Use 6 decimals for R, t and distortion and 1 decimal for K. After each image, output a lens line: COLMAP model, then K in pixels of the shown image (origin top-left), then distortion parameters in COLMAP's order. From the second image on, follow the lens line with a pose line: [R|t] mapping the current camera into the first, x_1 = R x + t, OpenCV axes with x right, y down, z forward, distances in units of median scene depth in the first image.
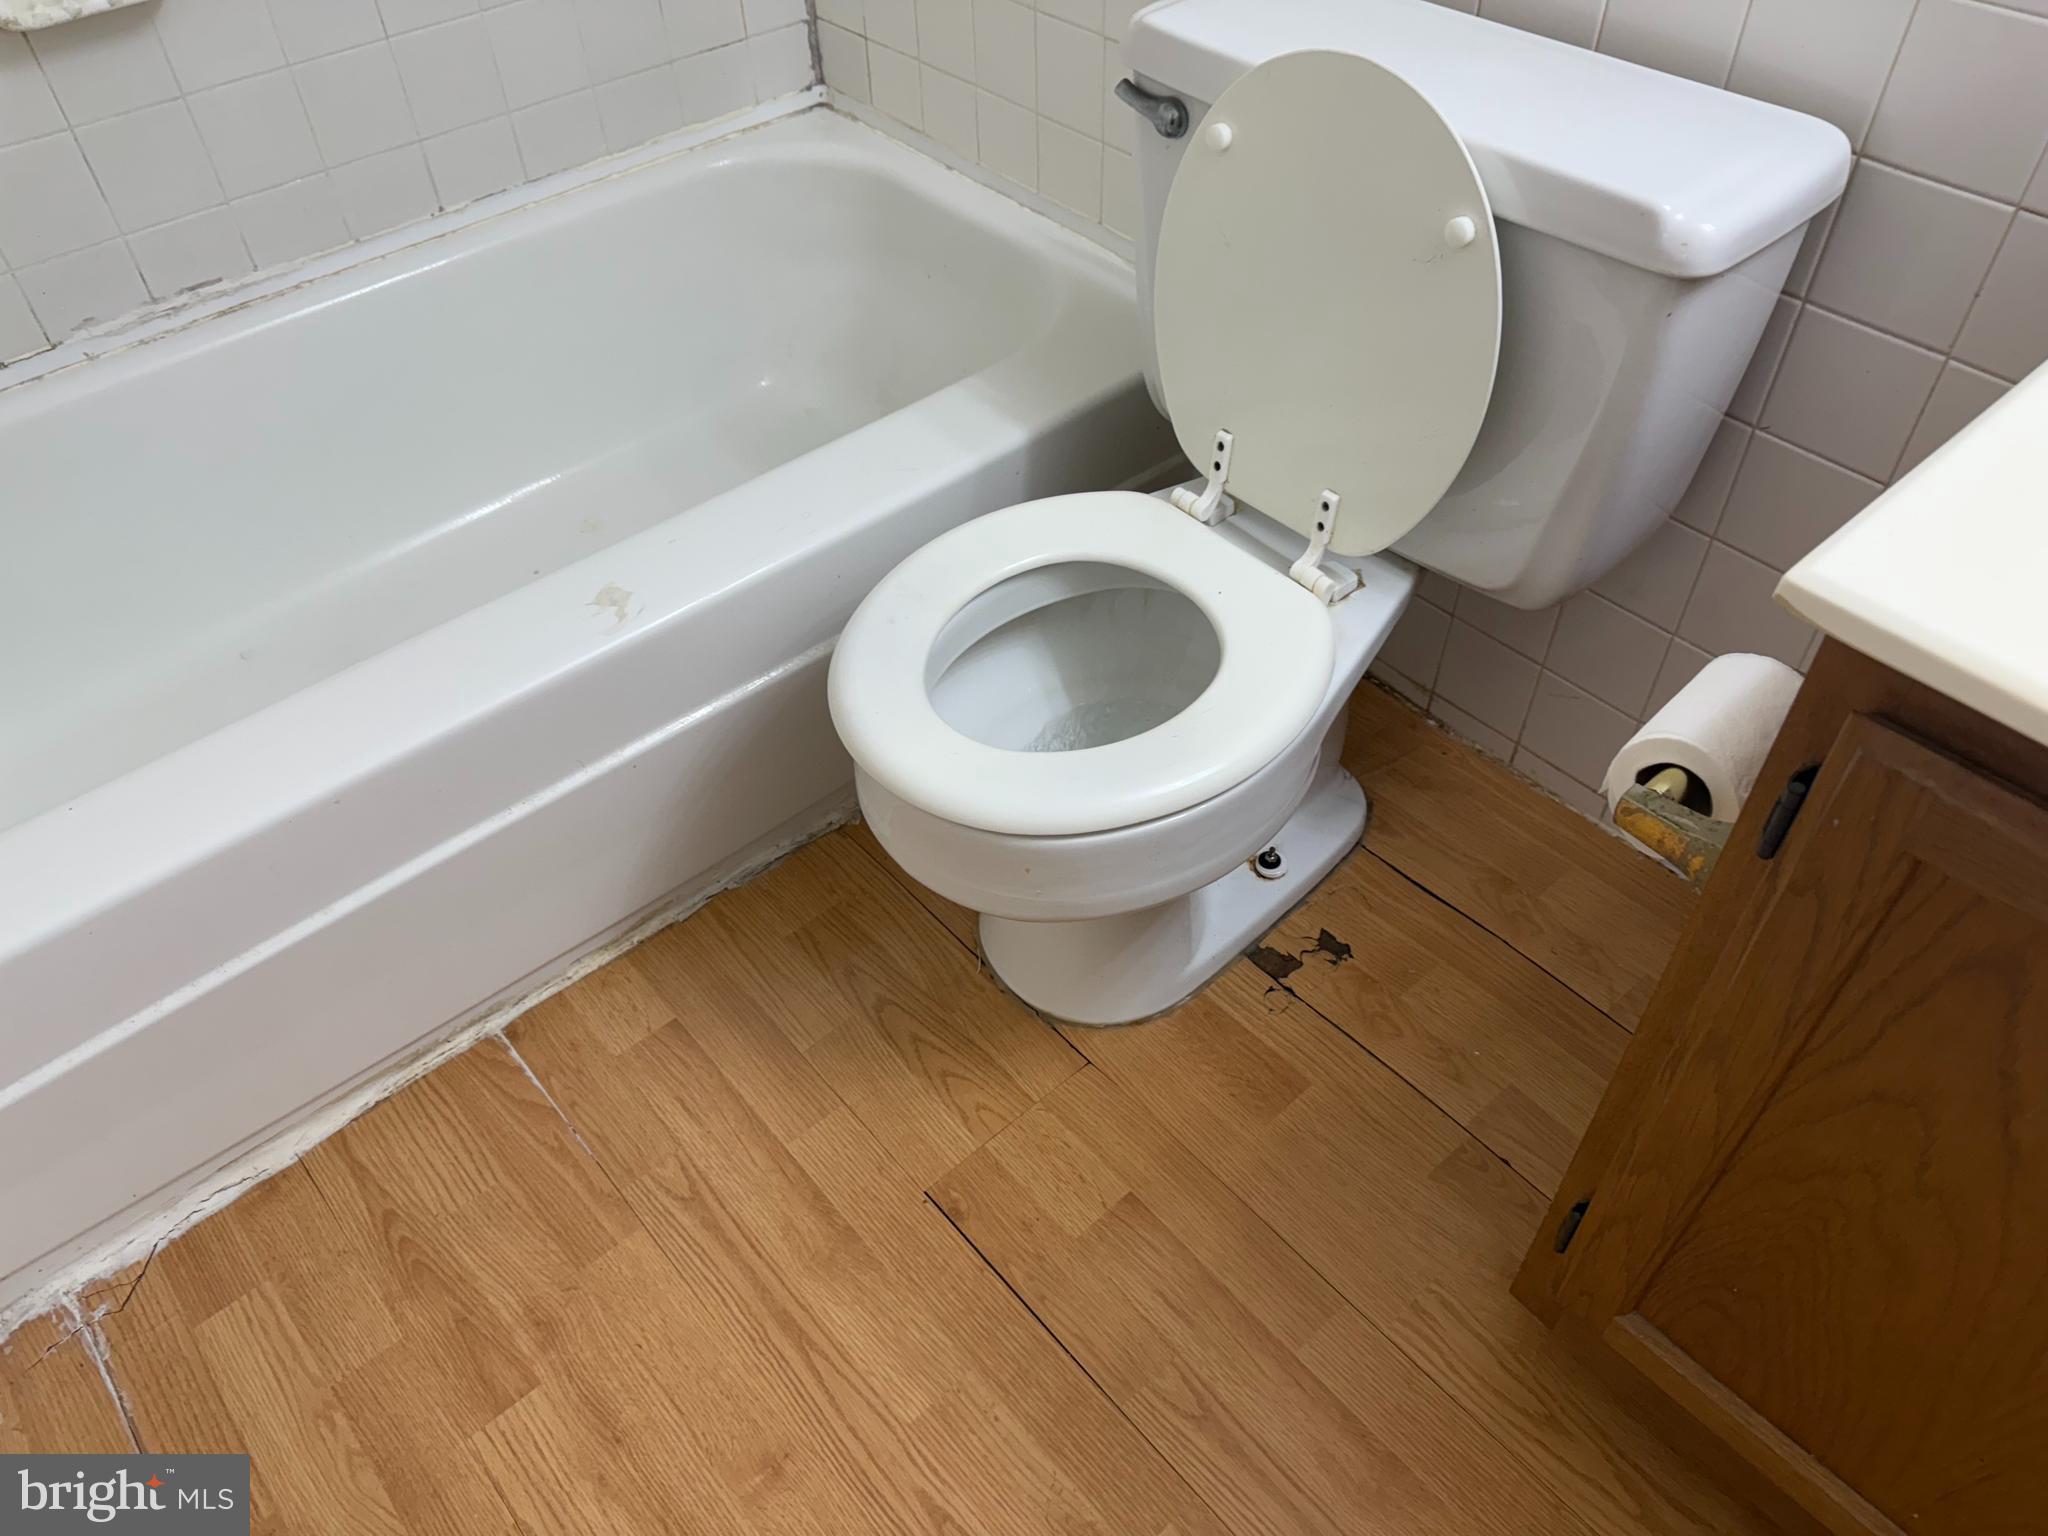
lens RADIAL K [[1433.5, 0, 1024.0], [0, 1433.5, 768.0], [0, 0, 1]] dist [0.091846, -0.152535]
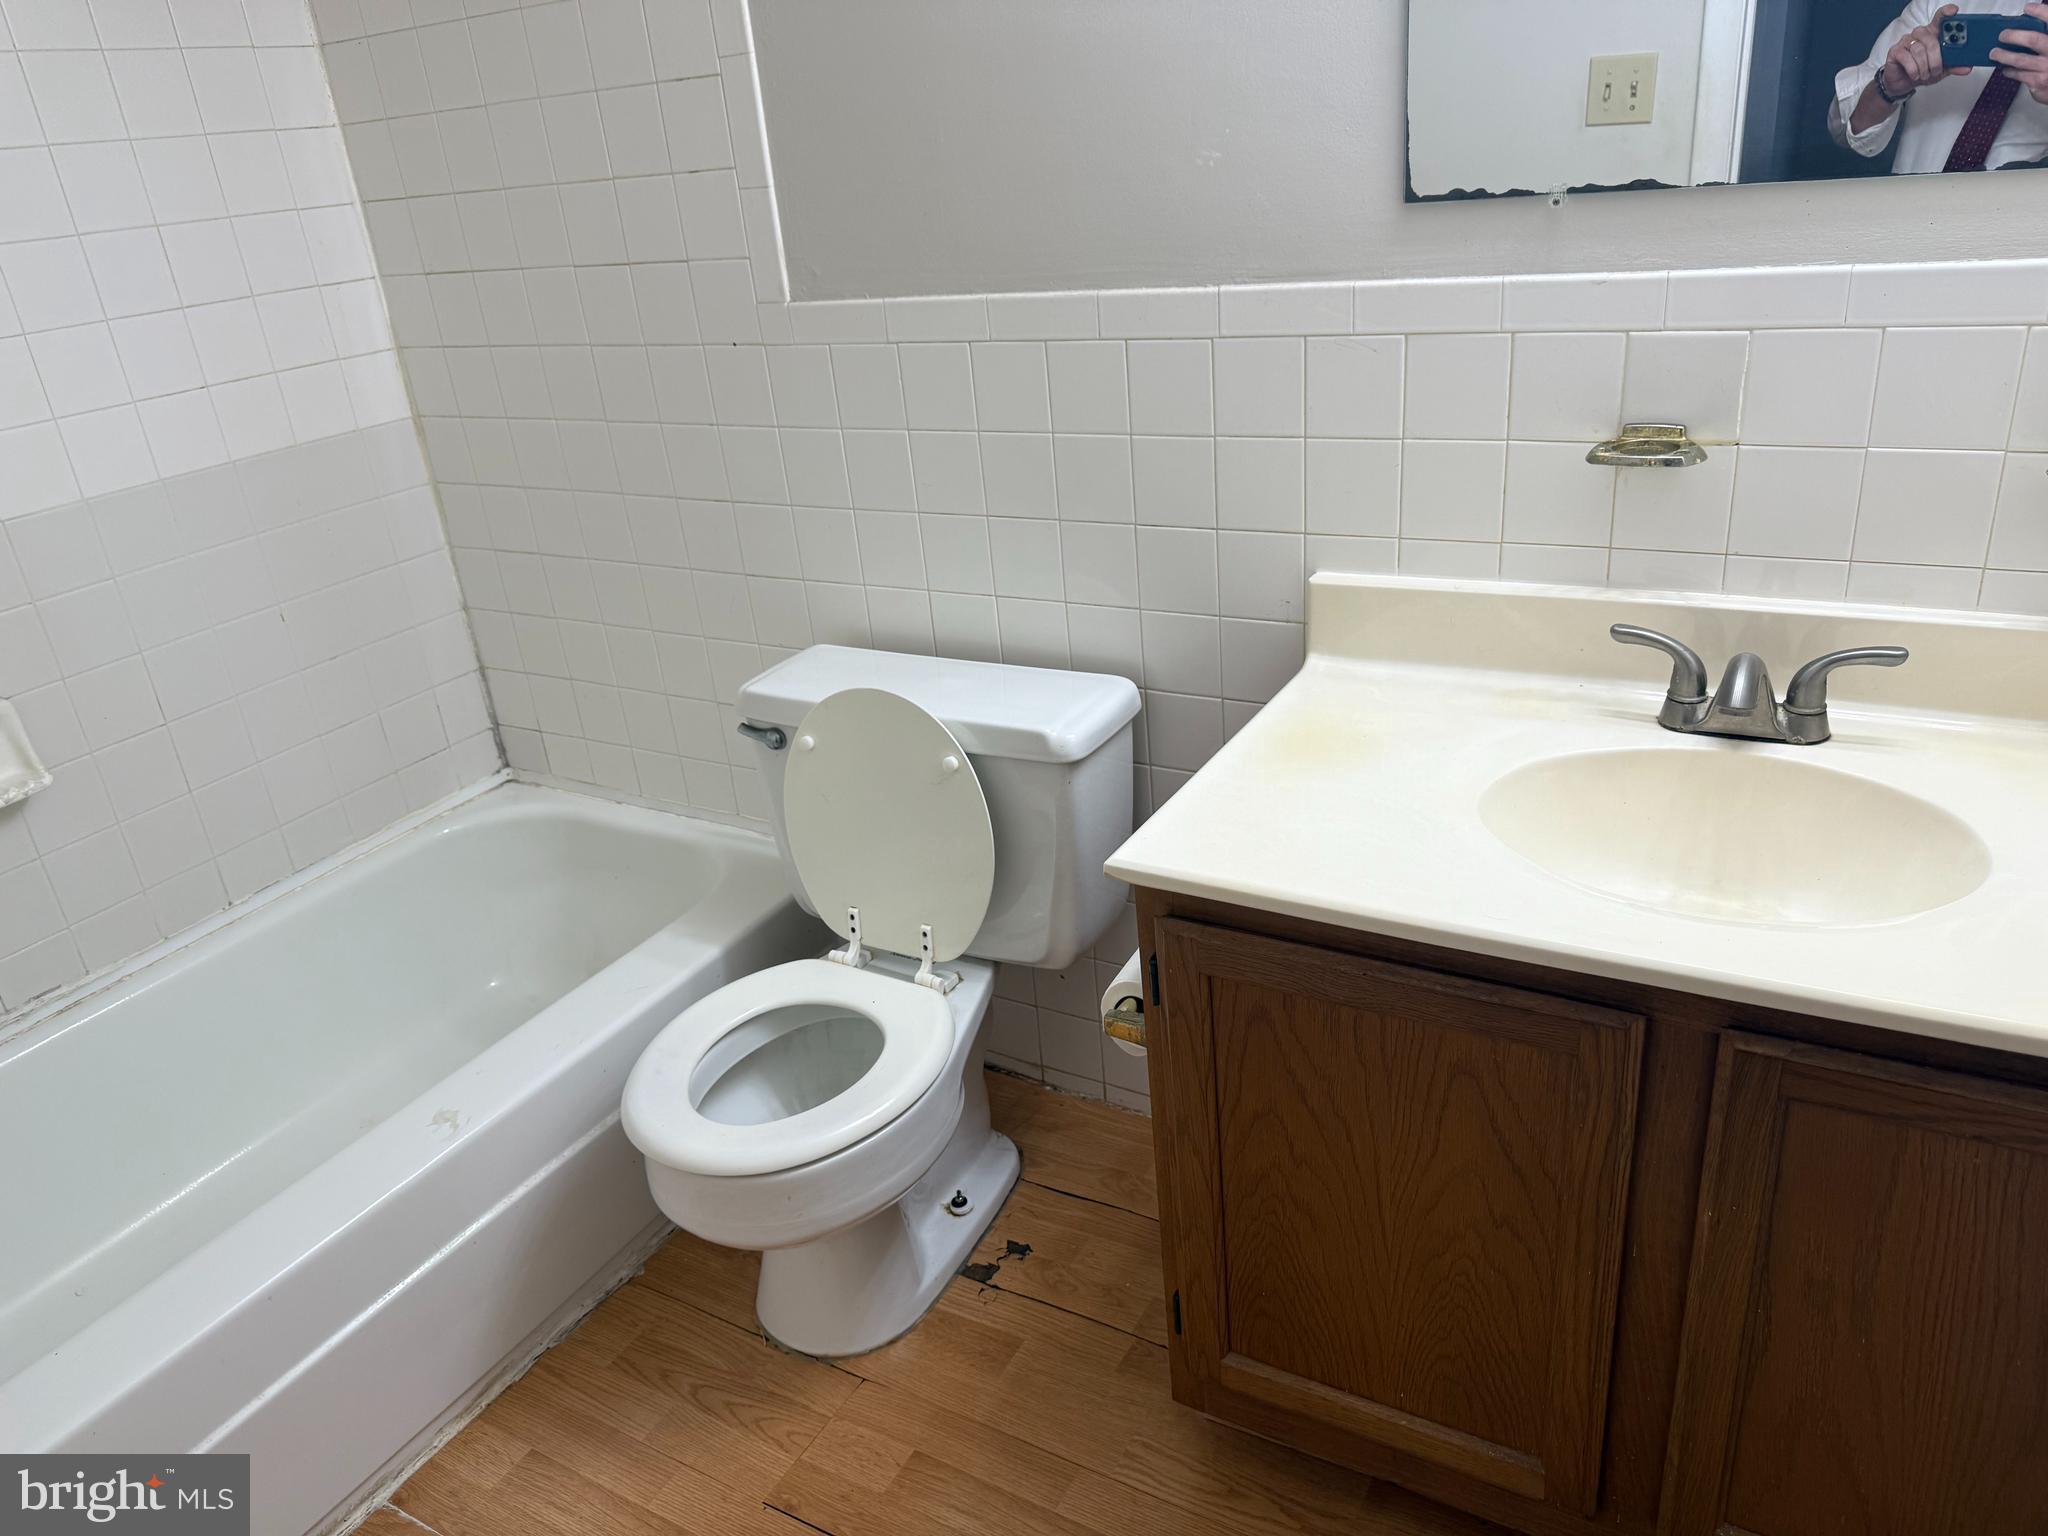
lens RADIAL K [[1415.1, 0, 1032.7], [0, 1415.1, 767.1], [0, 0, 1]] dist [0.084914, -0.117934]
pose [[0.942031, -0.186324, 0.279036, -0.070571], [0.280390, 0.893923, -0.349691, 0.202955], [-0.184281, 0.407659, 0.894346, -0.432730]]
